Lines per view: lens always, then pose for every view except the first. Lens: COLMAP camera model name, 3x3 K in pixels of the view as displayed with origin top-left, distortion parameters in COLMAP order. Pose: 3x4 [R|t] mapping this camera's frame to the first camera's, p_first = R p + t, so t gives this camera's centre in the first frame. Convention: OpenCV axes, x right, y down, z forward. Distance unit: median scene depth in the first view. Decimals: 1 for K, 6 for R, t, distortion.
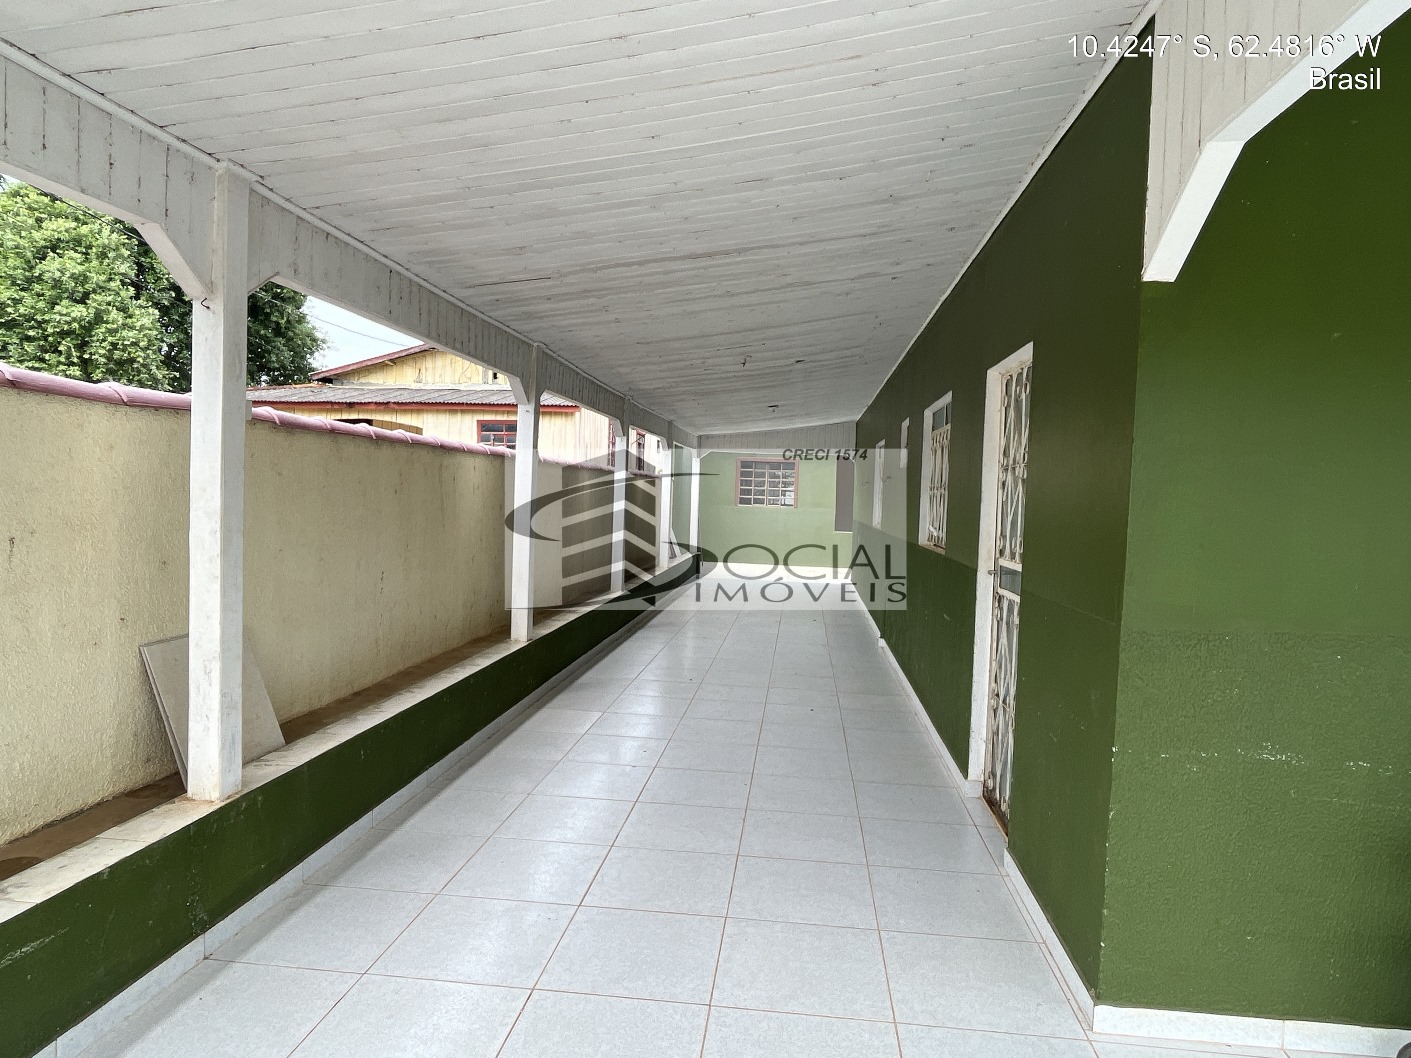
lens RADIAL K [[868.7, 0, 706.2], [0, 868.7, 524.8], [0, 0, 1]] dist [0.000692, -0.001235]
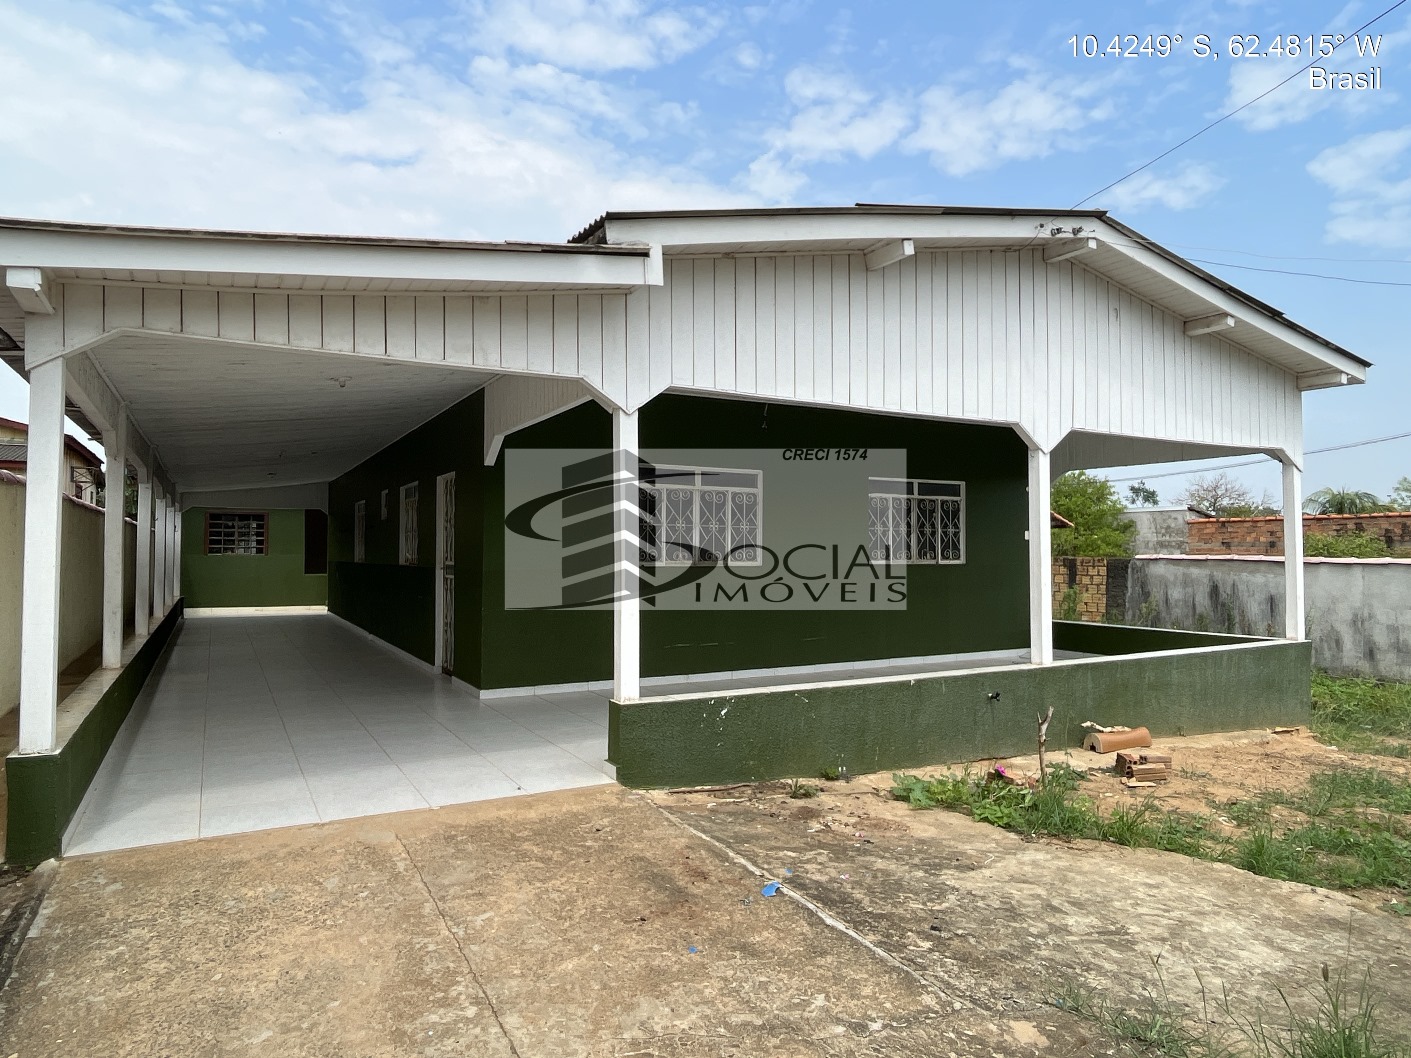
lens RADIAL K [[871.0, 0, 705.3], [0, 871.0, 527.7], [0, 0, 1]] dist [0.001227, 0.000053]
pose [[0.817790, -0.020384, 0.575155, -0.102941], [0.049482, 0.998162, -0.034981, 0.016543], [-0.573385, 0.057067, 0.817296, -0.312134]]
